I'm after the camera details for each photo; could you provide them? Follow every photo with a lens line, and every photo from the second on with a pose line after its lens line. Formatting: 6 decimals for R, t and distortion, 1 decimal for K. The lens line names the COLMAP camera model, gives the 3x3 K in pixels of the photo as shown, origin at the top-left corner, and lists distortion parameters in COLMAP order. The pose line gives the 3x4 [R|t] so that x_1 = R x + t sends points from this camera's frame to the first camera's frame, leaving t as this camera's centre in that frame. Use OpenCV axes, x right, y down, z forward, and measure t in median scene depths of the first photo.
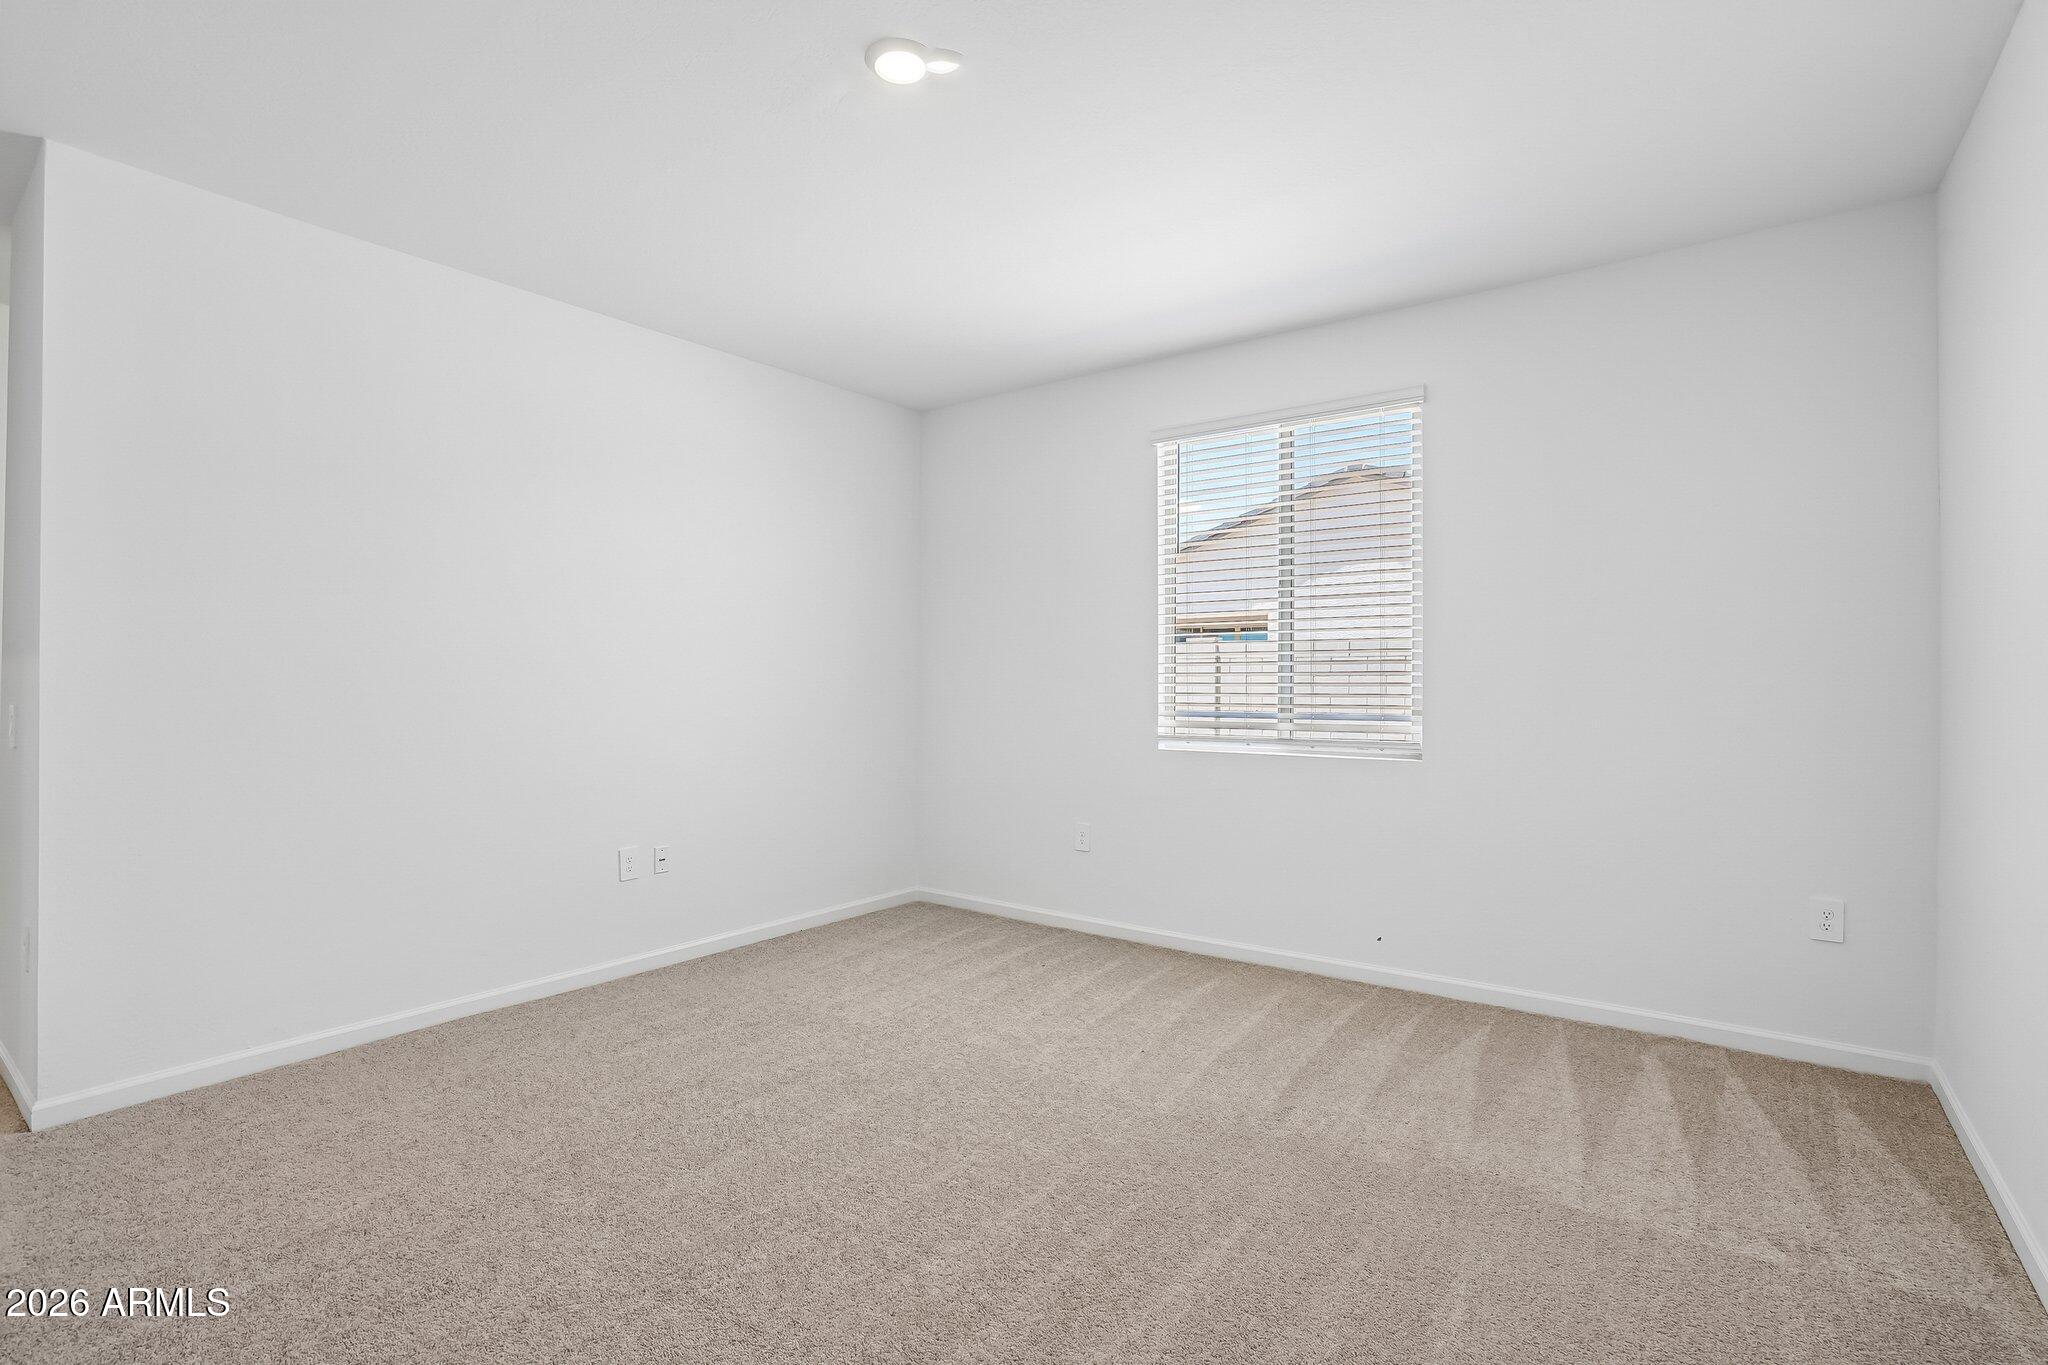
lens RADIAL K [[952.6, 0, 1015.3], [0, 952.6, 678.2], [0, 0, 1]] dist [-0.044840, 0.009416]
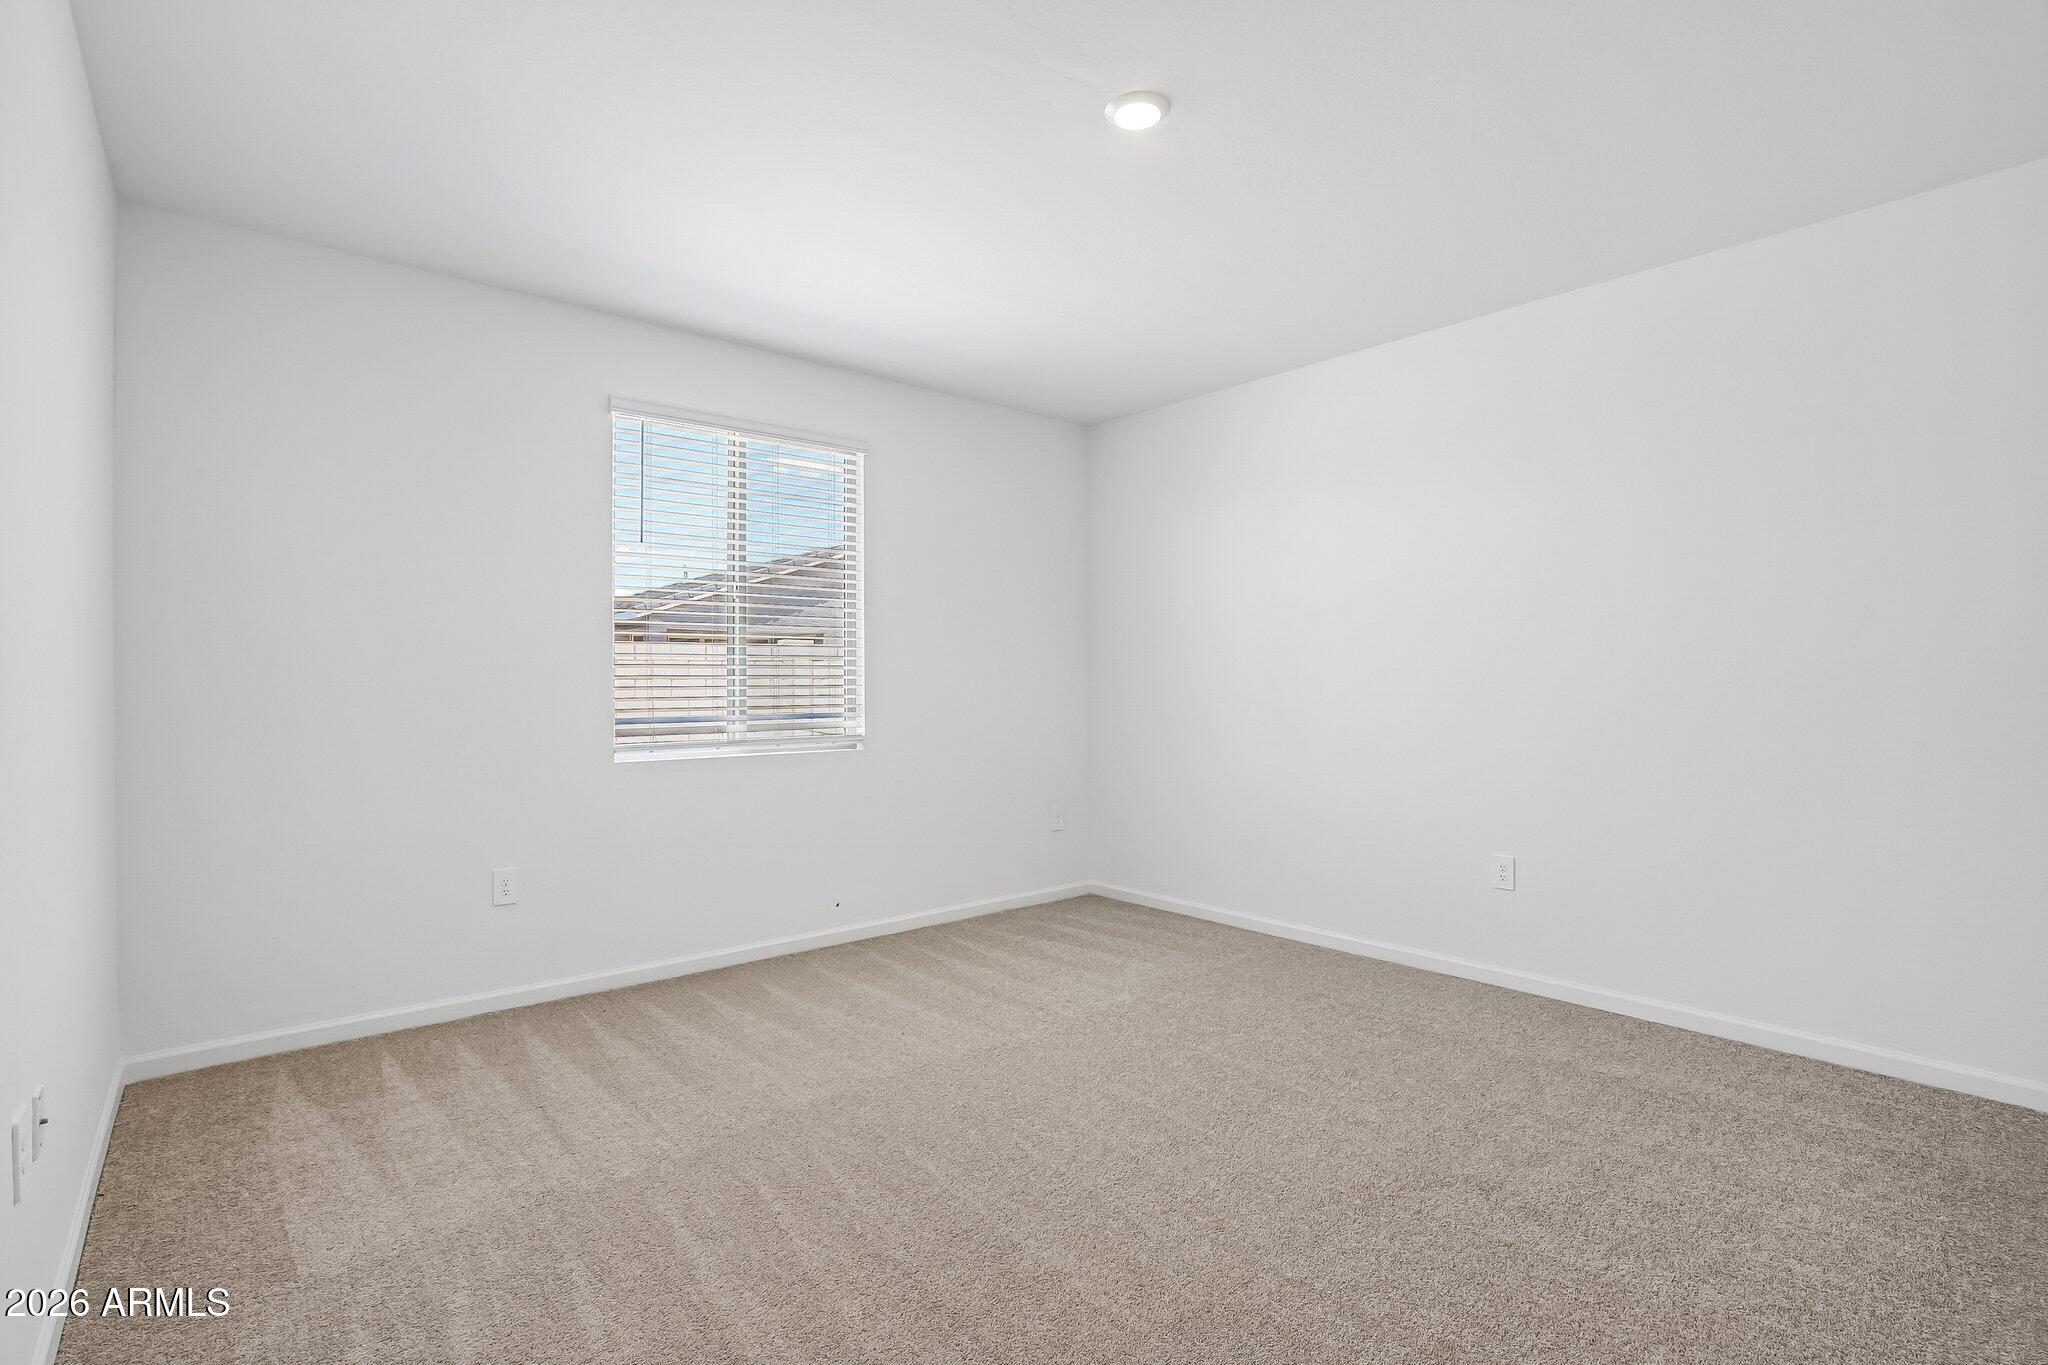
lens RADIAL K [[952.6, 0, 1012.2], [0, 952.6, 684.4], [0, 0, 1]] dist [-0.044840, 0.009416]
pose [[0.237071, -0.004701, 0.971481, -0.644280], [0.003248, 0.999987, 0.004046, 0.000082], [-0.971487, 0.002196, 0.237083, 0.469967]]
